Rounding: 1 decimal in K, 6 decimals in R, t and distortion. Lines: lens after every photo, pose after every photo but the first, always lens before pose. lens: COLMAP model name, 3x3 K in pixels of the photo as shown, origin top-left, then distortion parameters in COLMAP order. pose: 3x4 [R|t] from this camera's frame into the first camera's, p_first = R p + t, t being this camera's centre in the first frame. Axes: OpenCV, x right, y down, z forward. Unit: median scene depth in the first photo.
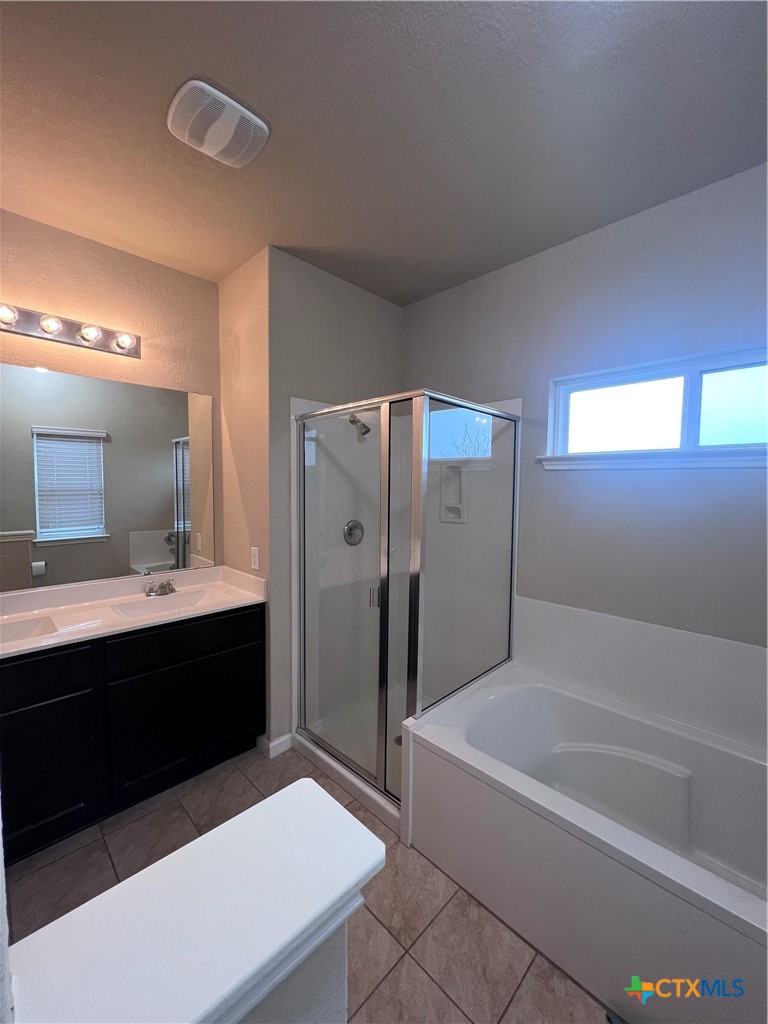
lens RADIAL K [[409.2, 0, 382.2], [0, 409.2, 509.8], [0, 0, 1]] dist [-0.000836, 0.000250]
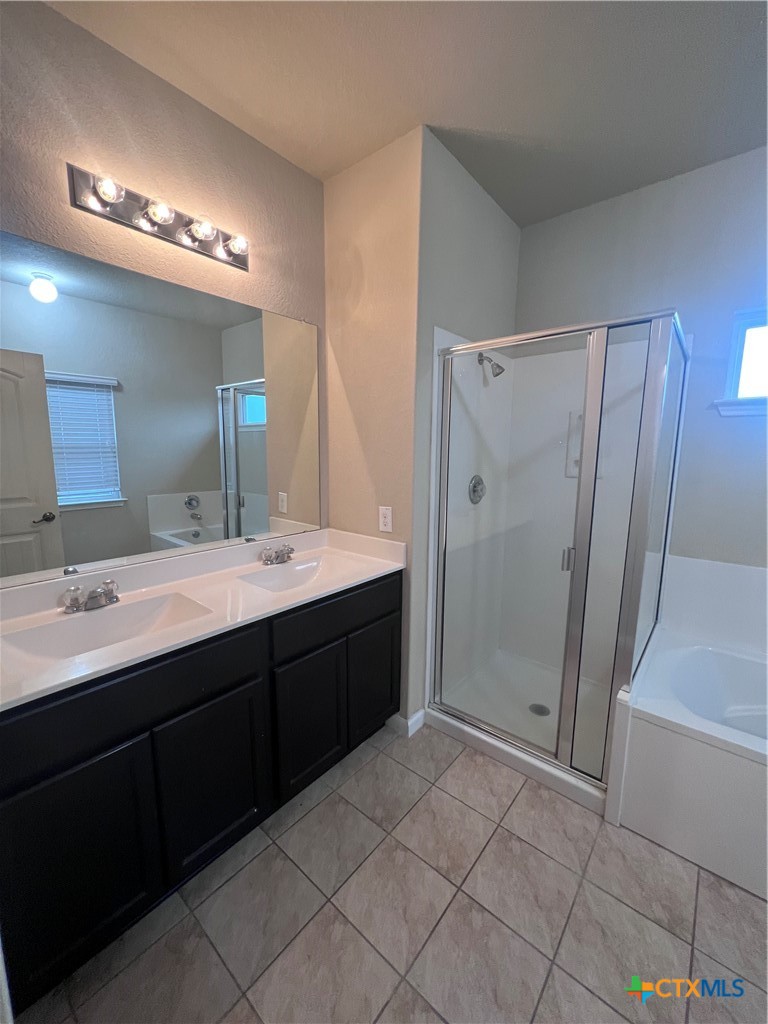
lens RADIAL K [[409.2, 0, 384.1], [0, 409.2, 510.5], [0, 0, 1]] dist [-0.000836, 0.000250]
pose [[0.996432, -0.012854, 0.083412, -0.381519], [0.005352, 0.995968, 0.089547, 0.022699], [-0.084227, -0.088781, 0.992484, 0.140311]]
